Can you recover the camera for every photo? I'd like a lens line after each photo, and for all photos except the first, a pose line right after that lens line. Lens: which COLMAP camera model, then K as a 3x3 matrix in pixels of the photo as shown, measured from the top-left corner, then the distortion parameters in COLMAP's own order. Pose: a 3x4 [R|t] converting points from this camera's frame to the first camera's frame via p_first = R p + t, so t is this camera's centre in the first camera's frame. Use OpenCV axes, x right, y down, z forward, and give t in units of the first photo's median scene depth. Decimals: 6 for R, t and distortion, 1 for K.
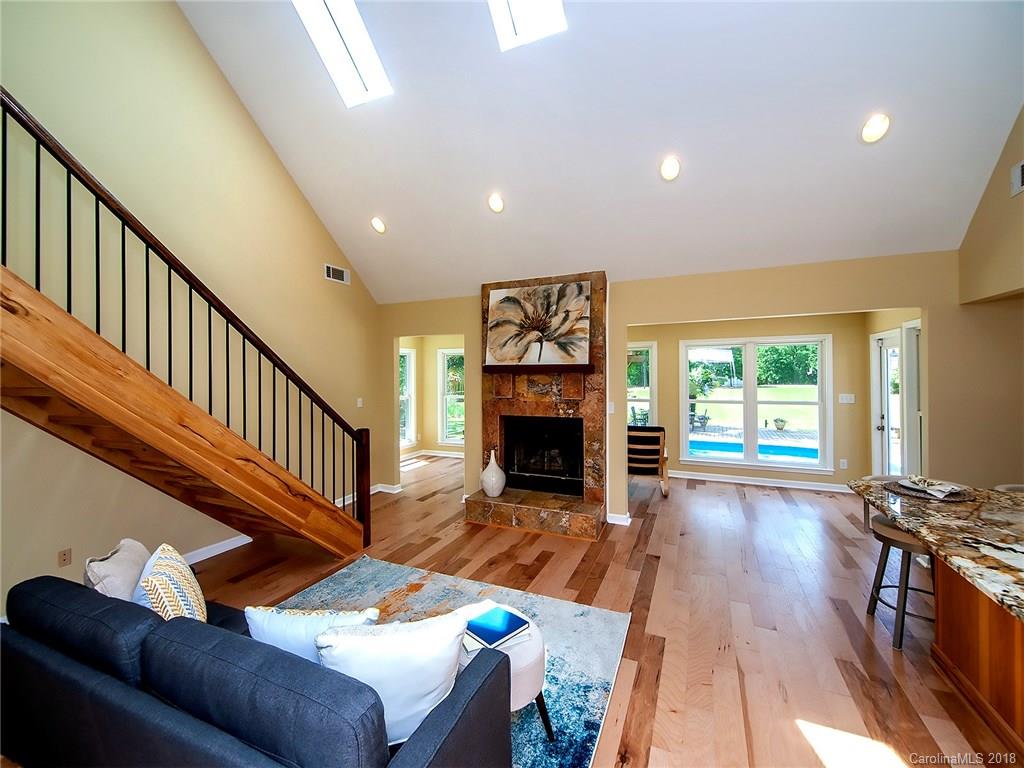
lens RADIAL K [[424.2, 0, 508.0], [0, 424.2, 377.4], [0, 0, 1]] dist [0.023565, -0.002240]
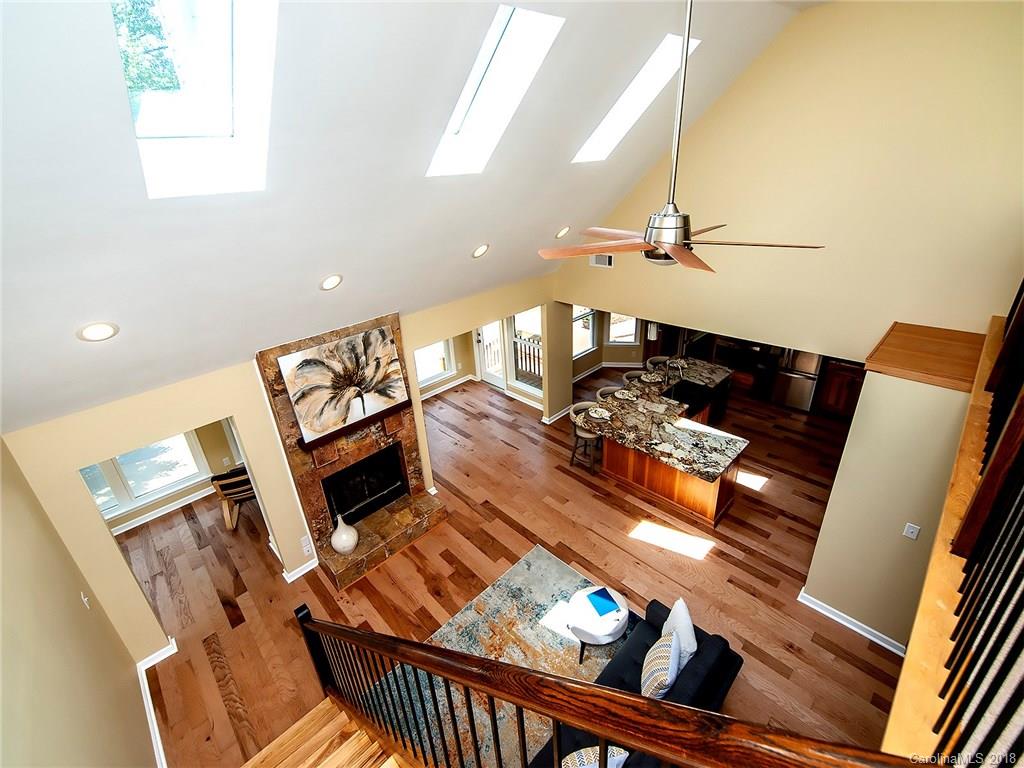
lens RADIAL K [[454.5, 0, 509.2], [0, 454.5, 365.8], [0, 0, 1]] dist [0.020935, 0.000195]
pose [[0.362709, -0.394083, 0.844476, -0.650935], [0.054291, 0.913582, 0.403014, -0.546612], [-0.930320, -0.100329, 0.352760, 0.320893]]
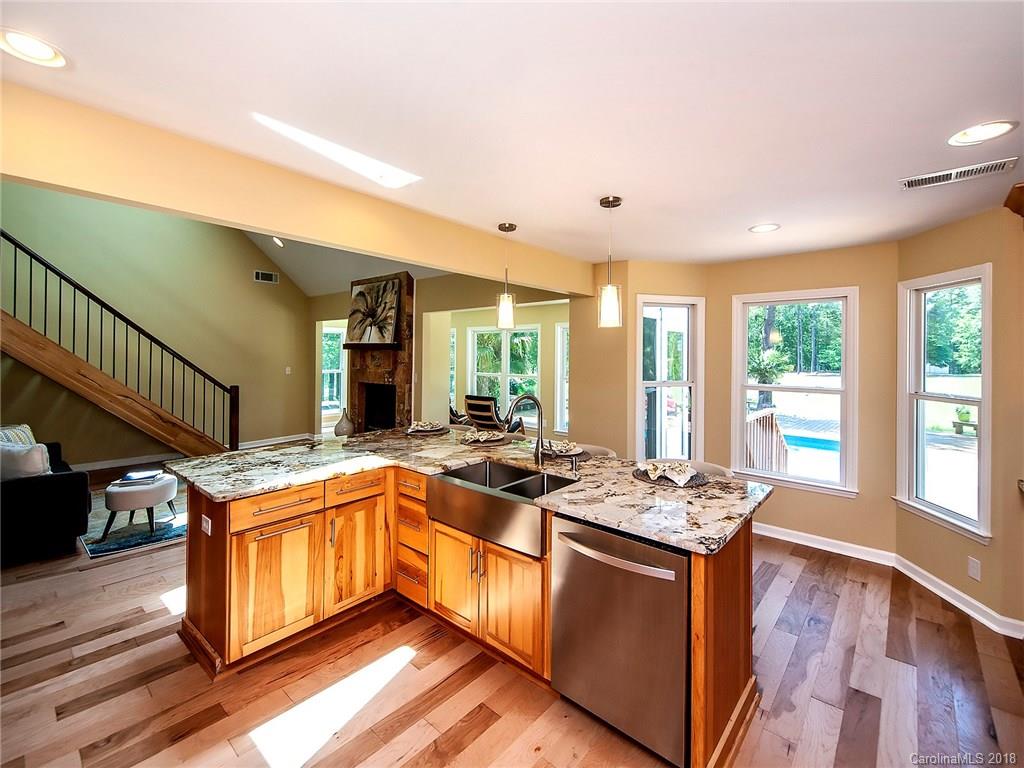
lens RADIAL K [[451.6, 0, 523.2], [0, 451.6, 359.7], [0, 0, 1]] dist [0.019475, 0.000351]
pose [[0.962475, 0.017471, -0.270809, 0.905983], [-0.016308, 0.999846, 0.006546, 0.003240], [0.270881, -0.001884, 0.962611, -0.217545]]
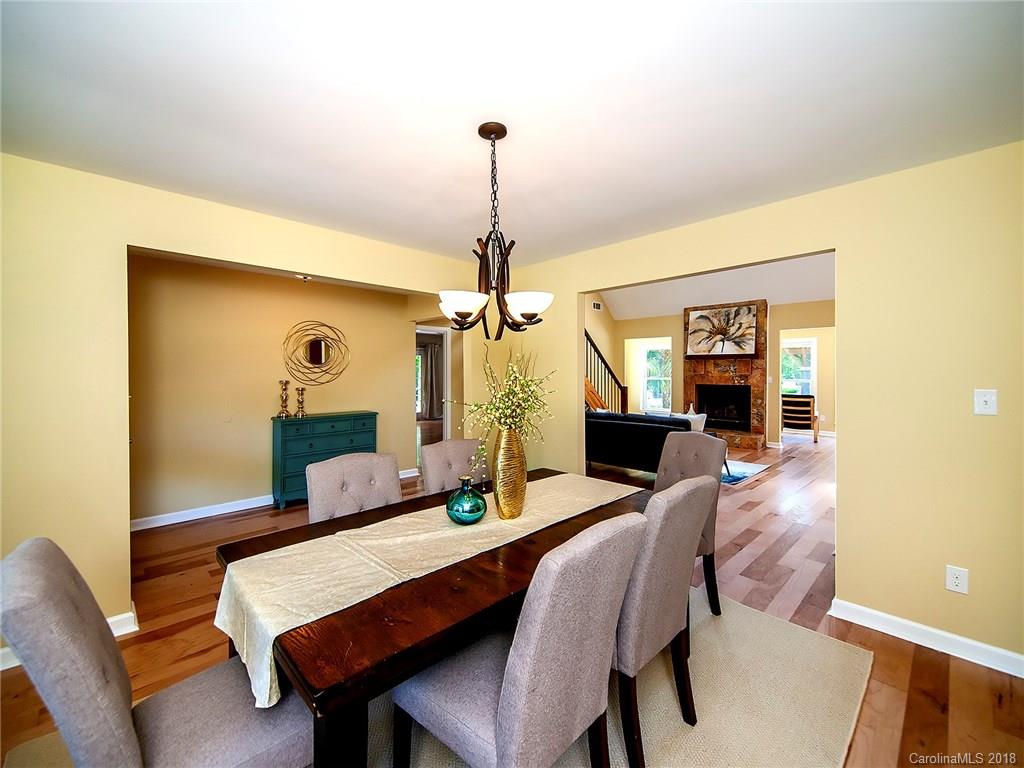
lens RADIAL K [[424.2, 0, 505.9], [0, 424.2, 371.8], [0, 0, 1]] dist [0.023565, -0.002240]
pose [[0.930223, 0.007959, -0.366907, -0.107502], [-0.008097, 0.999967, 0.001164, 0.046487], [0.366904, 0.001888, 0.930257, -0.948555]]
